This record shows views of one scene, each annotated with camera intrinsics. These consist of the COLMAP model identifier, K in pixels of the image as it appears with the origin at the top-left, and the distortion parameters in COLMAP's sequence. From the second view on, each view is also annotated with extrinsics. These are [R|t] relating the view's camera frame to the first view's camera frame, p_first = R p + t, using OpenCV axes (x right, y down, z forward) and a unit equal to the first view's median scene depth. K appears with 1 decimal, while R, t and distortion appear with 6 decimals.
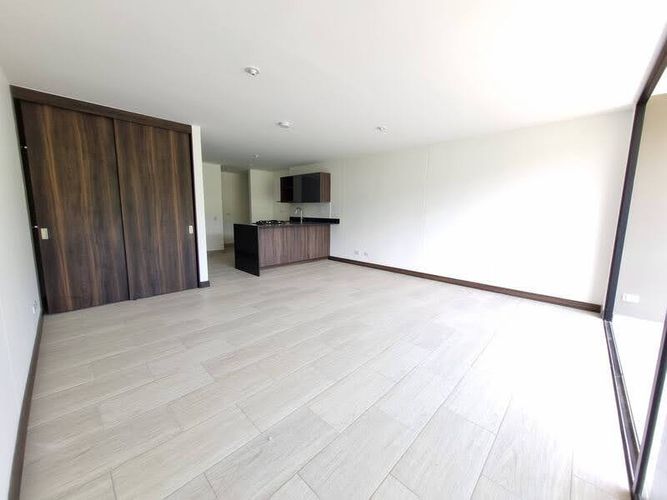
lens RADIAL K [[259.3, 0, 336.7], [0, 259.3, 245.5], [0, 0, 1]] dist [0.000358, -0.000128]
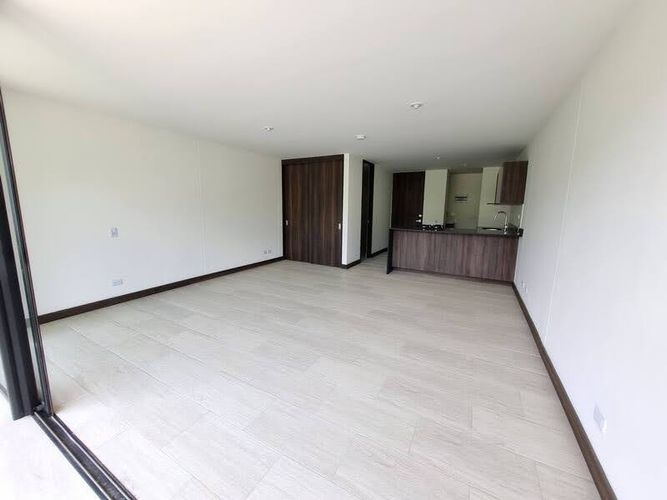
lens RADIAL K [[259.3, 0, 336.7], [0, 259.3, 245.5], [0, 0, 1]] dist [0.000358, -0.000128]
pose [[0.271665, 0.134657, -0.952925, 0.864662], [-0.139573, 0.985207, 0.099429, -0.102664], [0.952217, 0.105991, 0.286441, 0.608142]]
